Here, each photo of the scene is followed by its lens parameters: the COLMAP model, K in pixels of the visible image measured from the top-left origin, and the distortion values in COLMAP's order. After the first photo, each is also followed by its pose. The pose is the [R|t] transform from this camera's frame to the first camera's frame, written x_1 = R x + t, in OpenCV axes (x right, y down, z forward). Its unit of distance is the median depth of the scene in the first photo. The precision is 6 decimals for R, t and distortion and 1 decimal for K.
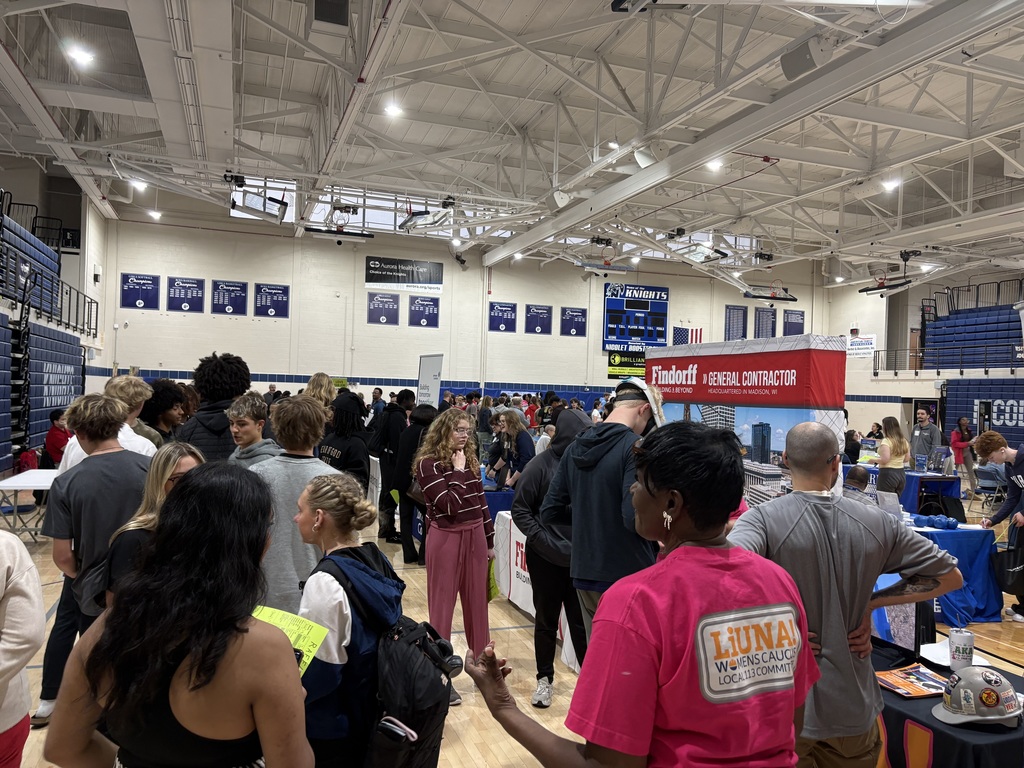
lens RADIAL K [[768.0, 0, 512.0], [0, 768.0, 383.4], [0, 0, 1]] dist [-0.016735, -0.024170]
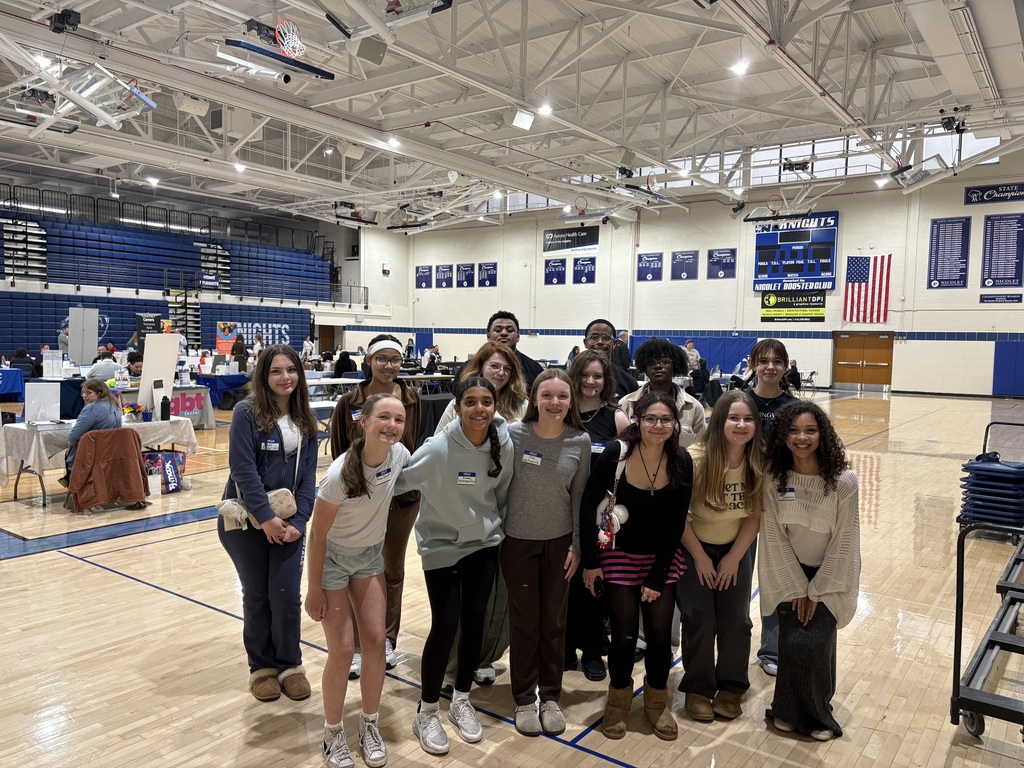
lens RADIAL K [[768.0, 0, 509.9], [0, 768.0, 390.6], [0, 0, 1]] dist [-0.016735, -0.024170]
pose [[0.556970, 0.031770, -0.829925, 0.757893], [0.014055, 0.998764, 0.047665, 0.029982], [0.830414, -0.038213, 0.555836, 0.242206]]
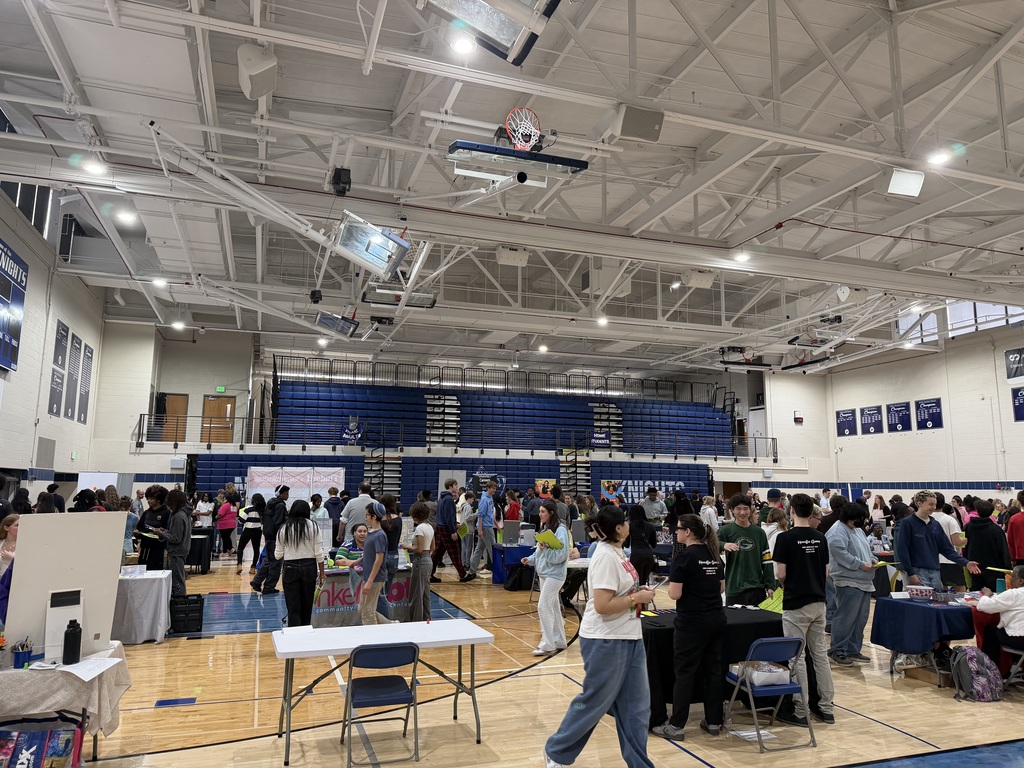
lens RADIAL K [[699.4, 0, 505.2], [0, 699.4, 376.3], [0, 0, 1]] dist [0.020959, -0.024225]
pose [[-0.026002, -0.191353, -0.981177, 0.622524], [0.009956, 0.981410, -0.191662, 0.022553], [0.999612, -0.014753, -0.023613, 0.379663]]
